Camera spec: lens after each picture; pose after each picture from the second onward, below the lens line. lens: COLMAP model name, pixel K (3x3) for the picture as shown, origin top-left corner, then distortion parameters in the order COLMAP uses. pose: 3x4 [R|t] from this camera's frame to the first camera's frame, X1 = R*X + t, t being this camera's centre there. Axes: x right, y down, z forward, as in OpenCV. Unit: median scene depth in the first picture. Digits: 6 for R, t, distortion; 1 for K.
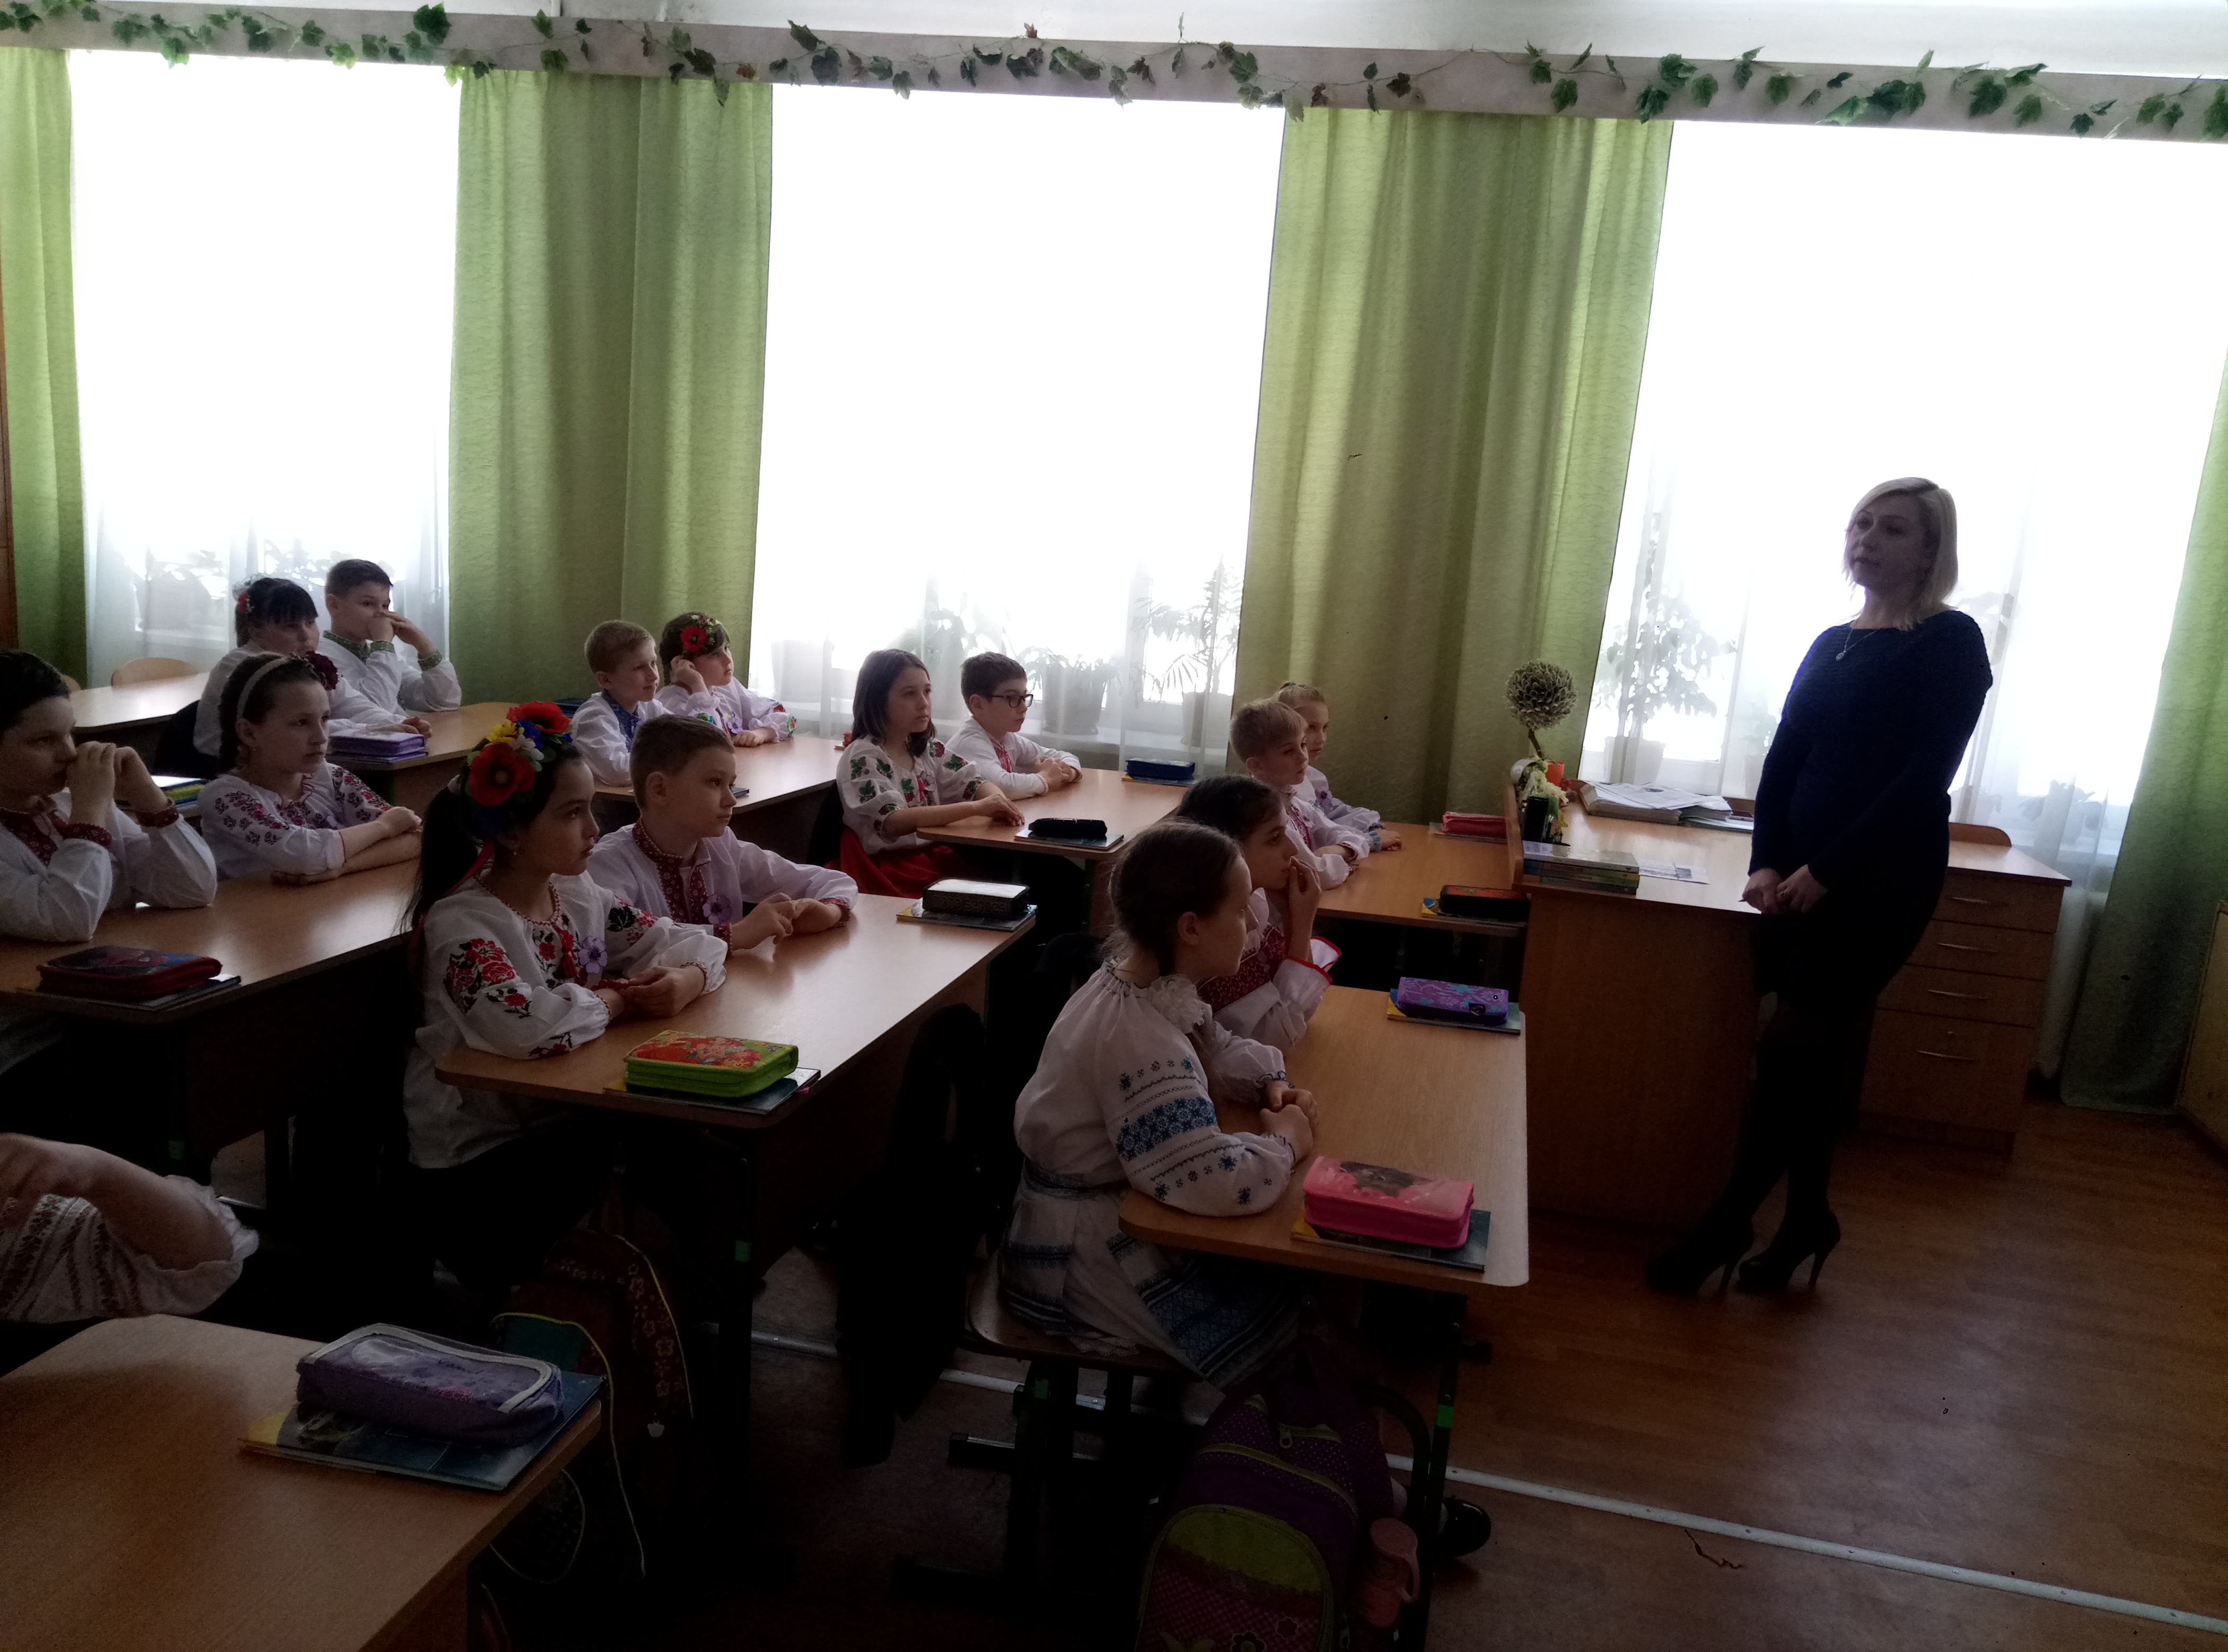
lens RADIAL K [[1660.1, 0, 1119.1], [0, 1660.1, 833.9], [0, 0, 1]] dist [0.026612, -0.035282]
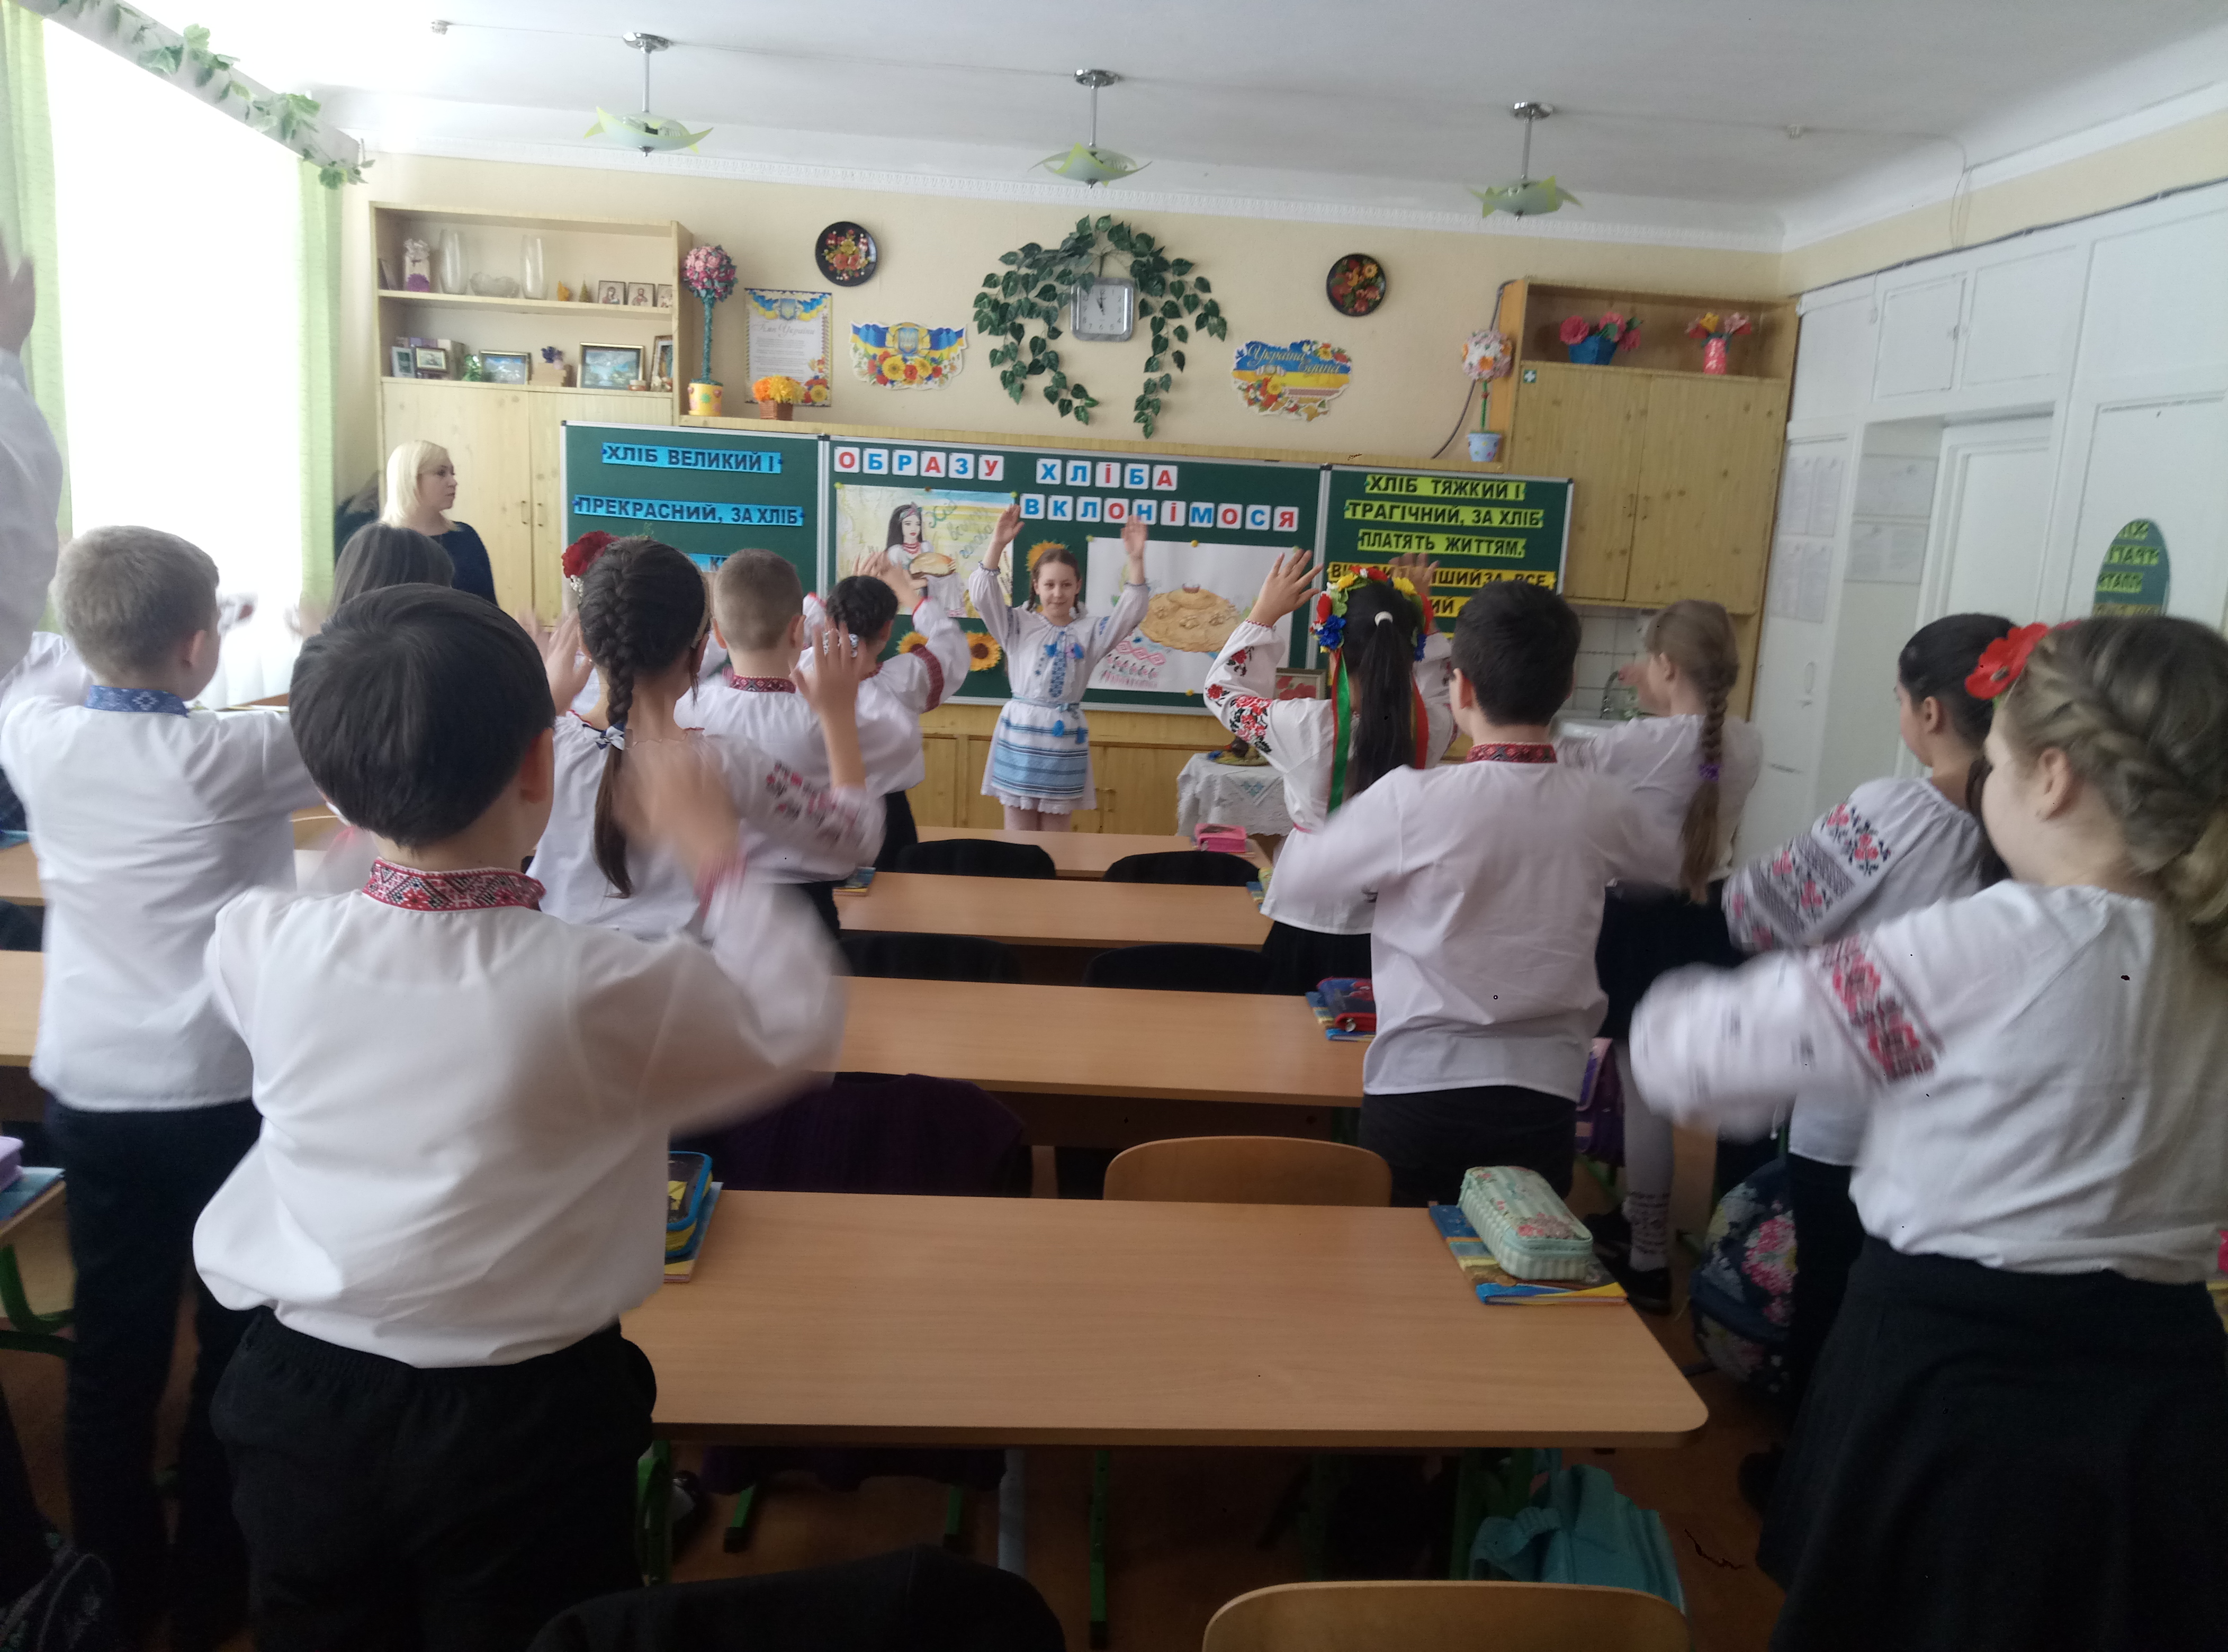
lens RADIAL K [[1660.1, 0, 1122.0], [0, 1660.1, 844.4], [0, 0, 1]] dist [0.026612, -0.035282]
pose [[-0.283973, -0.270098, 0.920003, -0.871224], [0.109225, 0.944146, 0.310899, -0.227041], [-0.952591, 0.188775, -0.238611, 0.773315]]
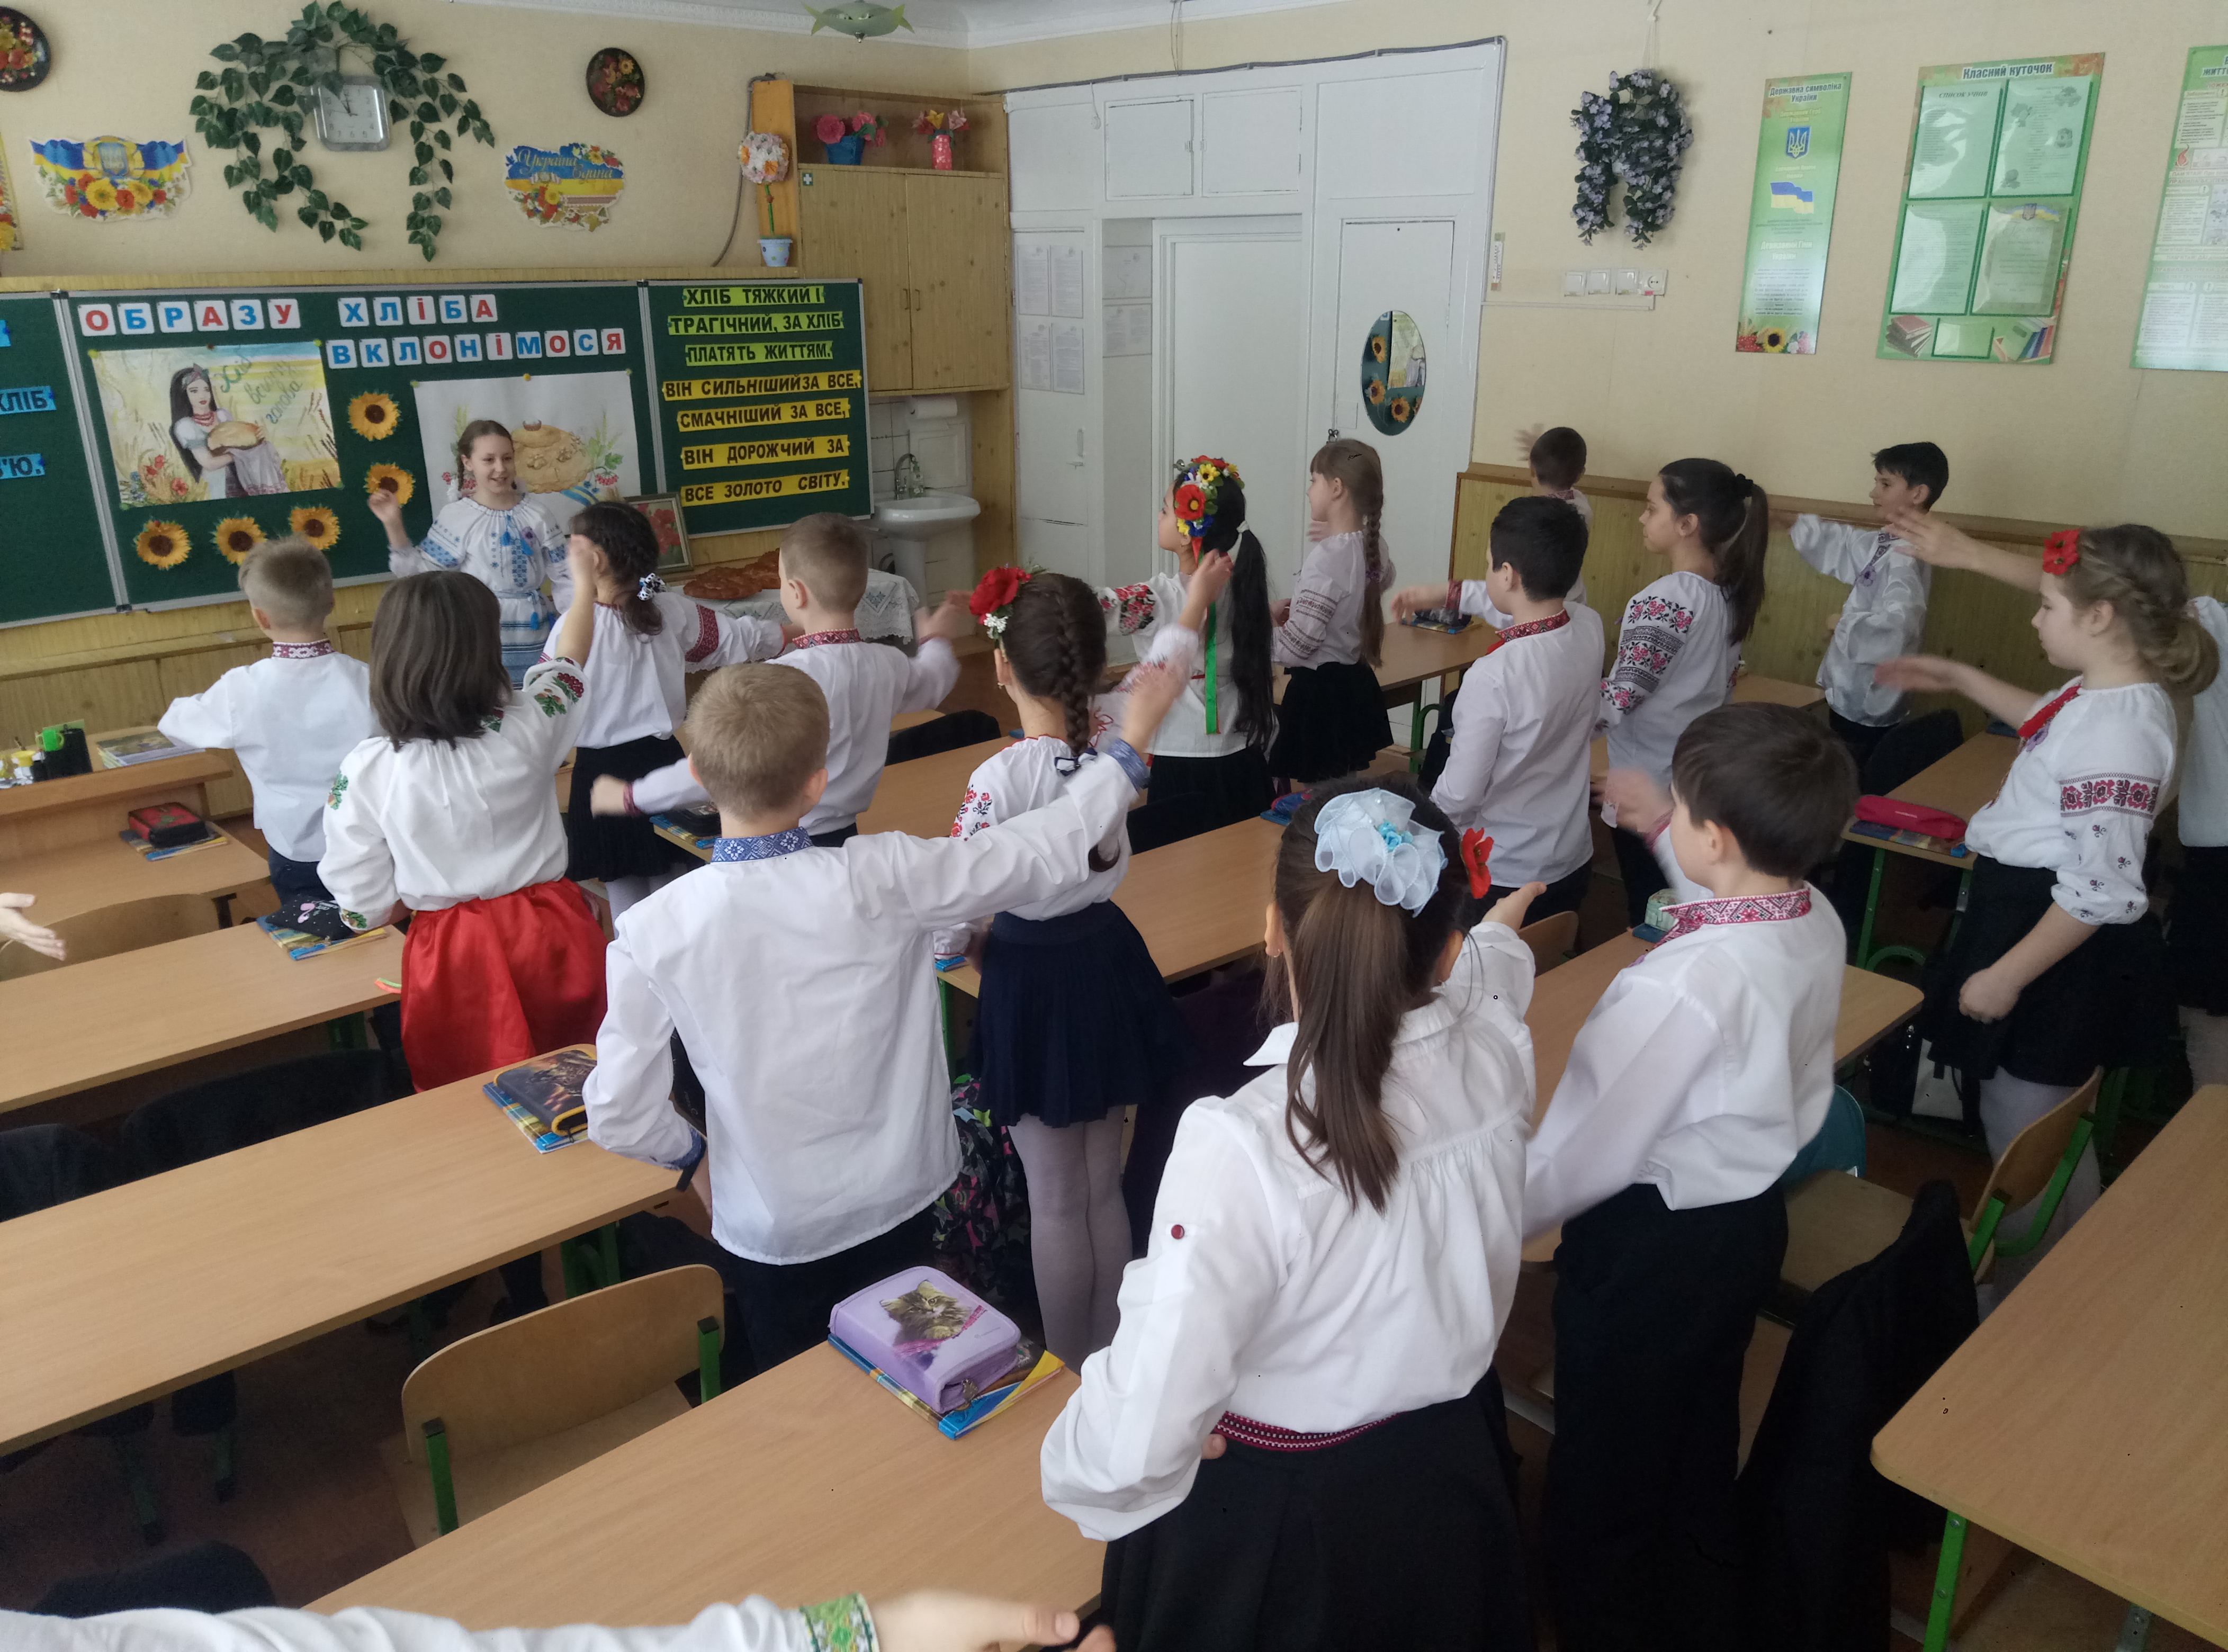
lens RADIAL K [[1660.1, 0, 1119.0], [0, 1660.1, 833.8], [0, 0, 1]] dist [0.026612, -0.035282]
pose [[-0.827956, -0.253088, 0.500436, -0.653170], [0.049846, 0.855626, 0.515189, -0.381908], [-0.558574, 0.451498, -0.695805, 1.179600]]
